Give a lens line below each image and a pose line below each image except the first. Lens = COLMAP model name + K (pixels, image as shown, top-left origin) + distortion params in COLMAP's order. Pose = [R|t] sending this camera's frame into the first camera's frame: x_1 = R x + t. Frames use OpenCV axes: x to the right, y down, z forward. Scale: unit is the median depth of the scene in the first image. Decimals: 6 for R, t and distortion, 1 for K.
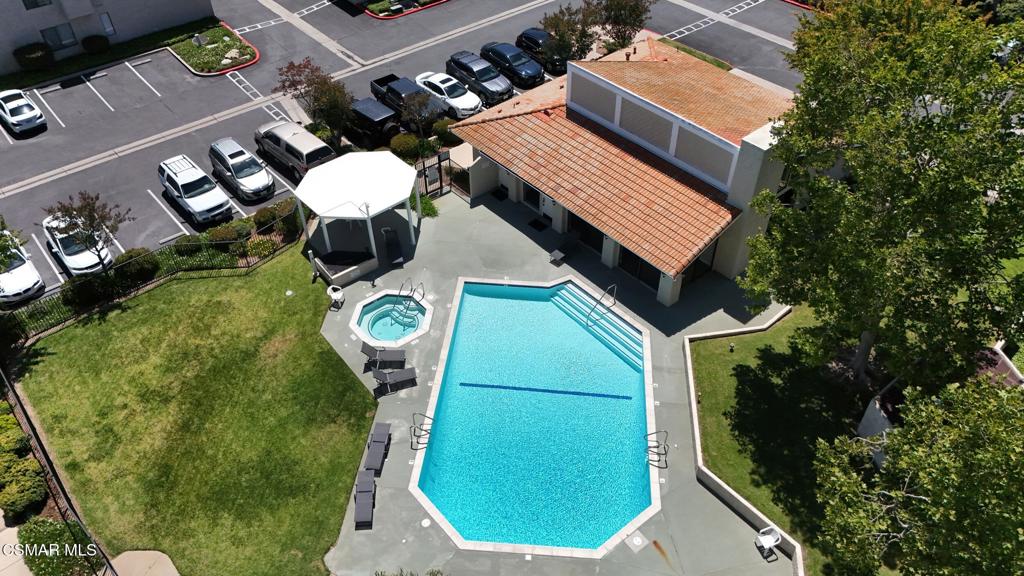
lens RADIAL K [[754.4, 0, 510.6], [0, 754.4, 285.3], [0, 0, 1]] dist [0.083761, -0.089117]
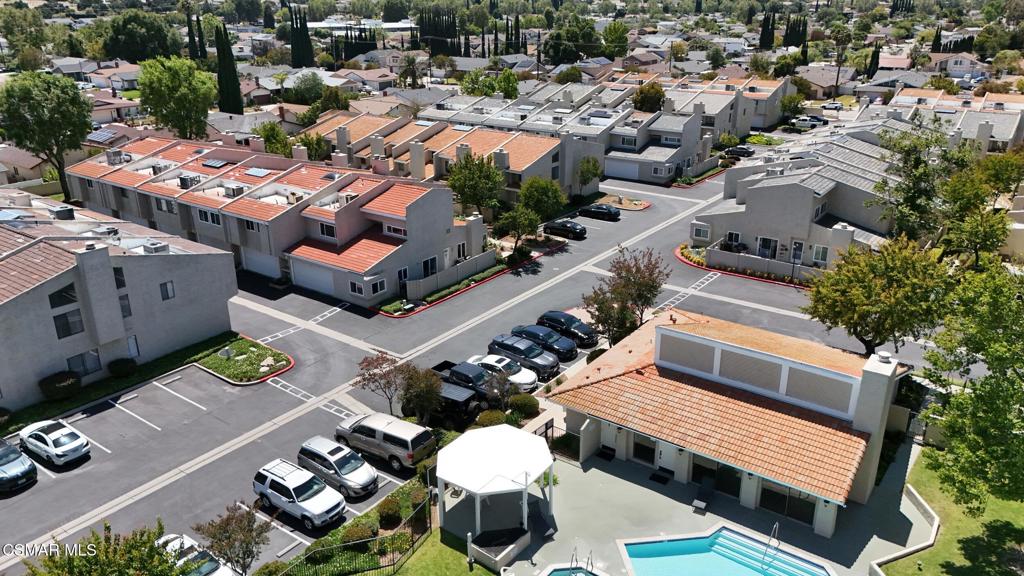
lens RADIAL K [[754.4, 0, 510.6], [0, 754.4, 285.3], [0, 0, 1]] dist [0.083761, -0.089117]
pose [[0.973117, -0.077991, 0.216705, -0.373050], [0.154171, 0.919597, -0.361347, 0.019897], [-0.171099, 0.385043, 0.906900, 0.007510]]
